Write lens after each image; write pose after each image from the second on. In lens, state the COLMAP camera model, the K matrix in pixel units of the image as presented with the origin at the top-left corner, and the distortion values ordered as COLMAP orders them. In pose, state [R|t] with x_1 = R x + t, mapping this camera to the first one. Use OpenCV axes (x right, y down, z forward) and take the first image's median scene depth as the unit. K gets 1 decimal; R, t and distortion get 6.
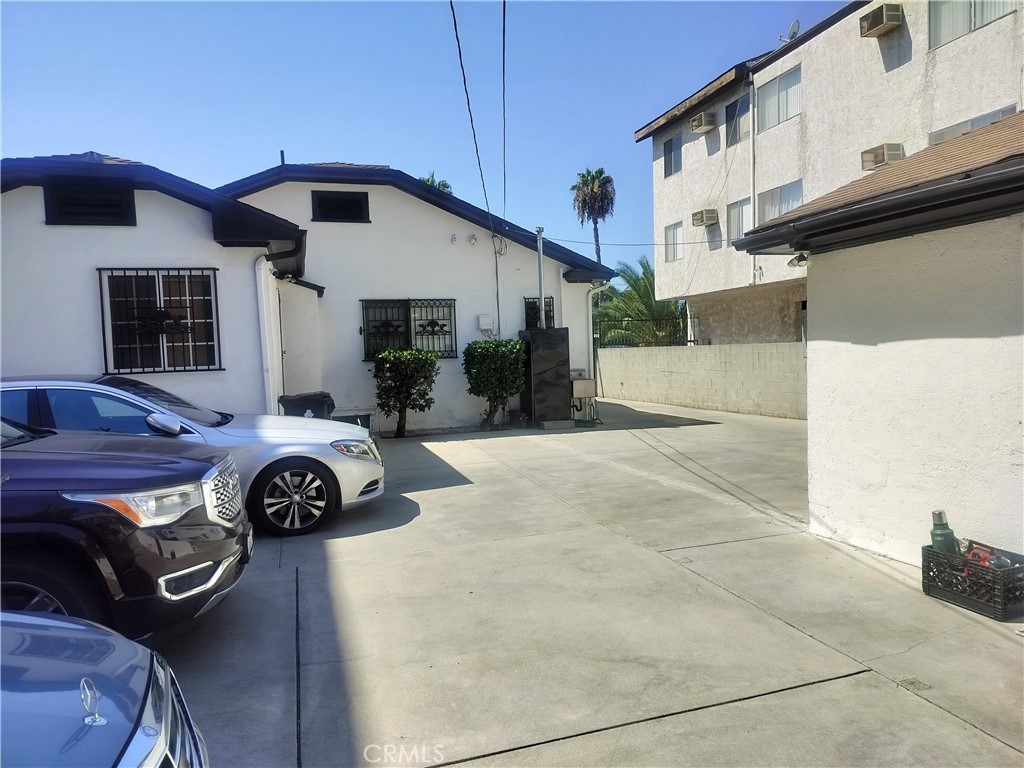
lens RADIAL K [[725.3, 0, 514.4], [0, 725.3, 388.2], [0, 0, 1]] dist [0.020078, -0.018446]
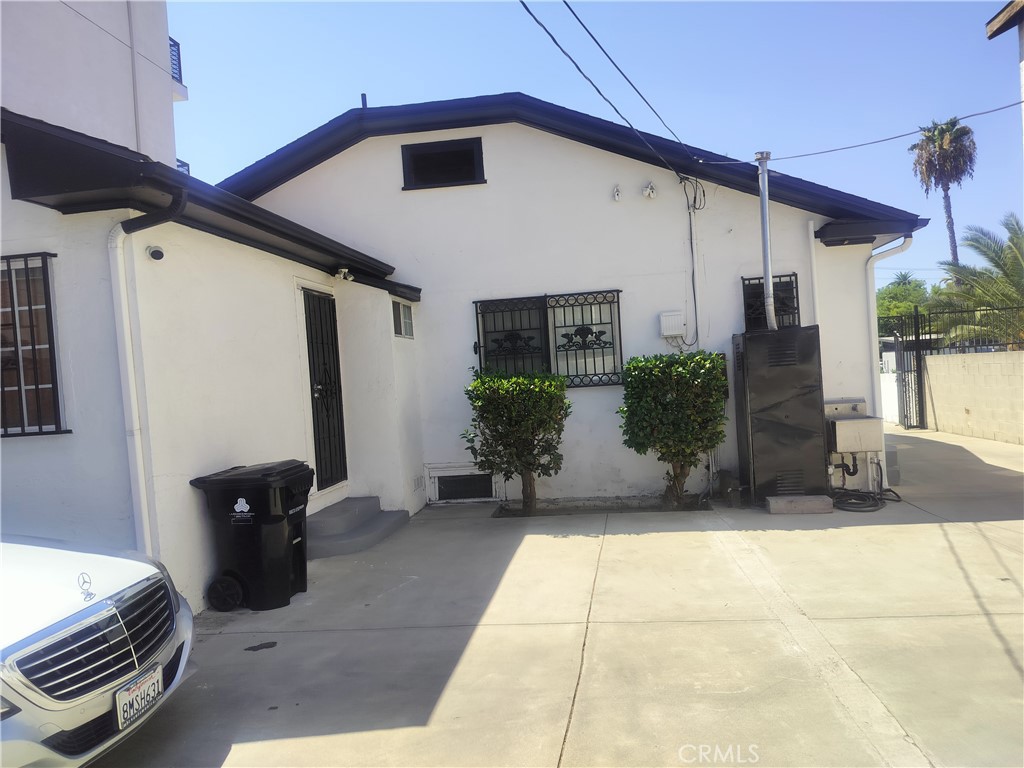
lens RADIAL K [[725.3, 0, 540.3], [0, 725.3, 390.6], [0, 0, 1]] dist [0.020078, -0.018446]
pose [[0.911328, -0.020398, -0.411176, 0.079753], [0.014660, 0.999746, -0.017103, -0.020339], [0.411421, 0.009558, 0.911395, 0.304438]]
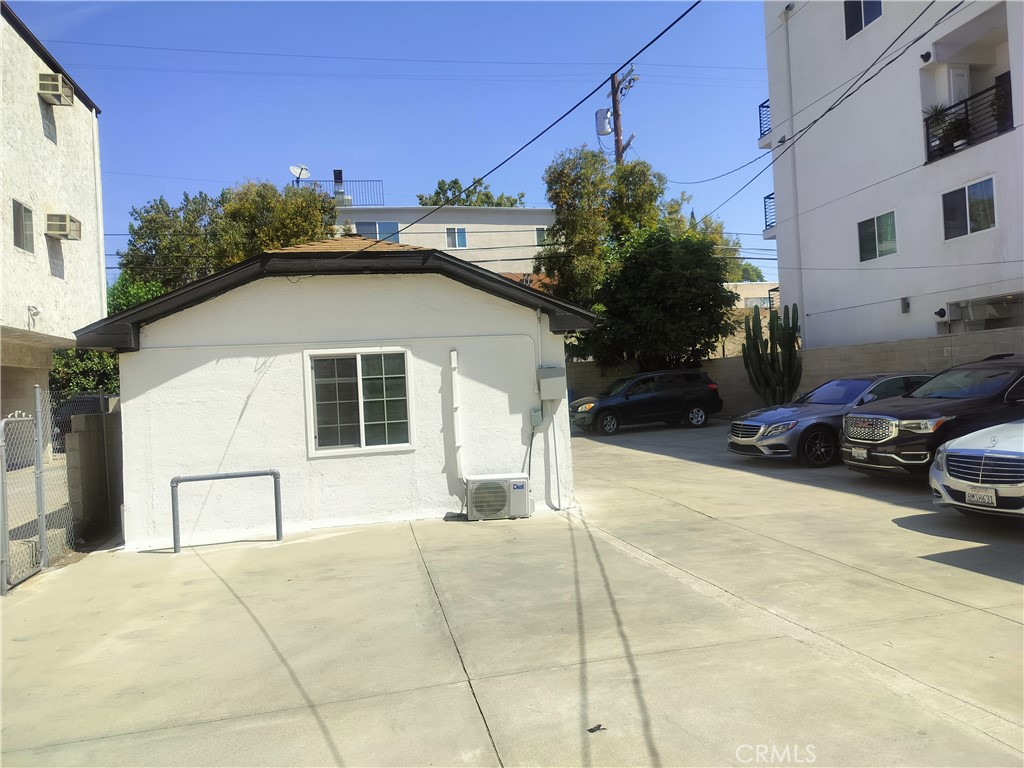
lens RADIAL K [[725.3, 0, 510.6], [0, 725.3, 383.6], [0, 0, 1]] dist [0.020078, -0.018446]
pose [[-0.992420, 0.086621, 0.087175, 0.141441], [0.090694, 0.994911, 0.043890, -0.060210], [-0.082930, 0.051464, -0.995226, 1.024416]]
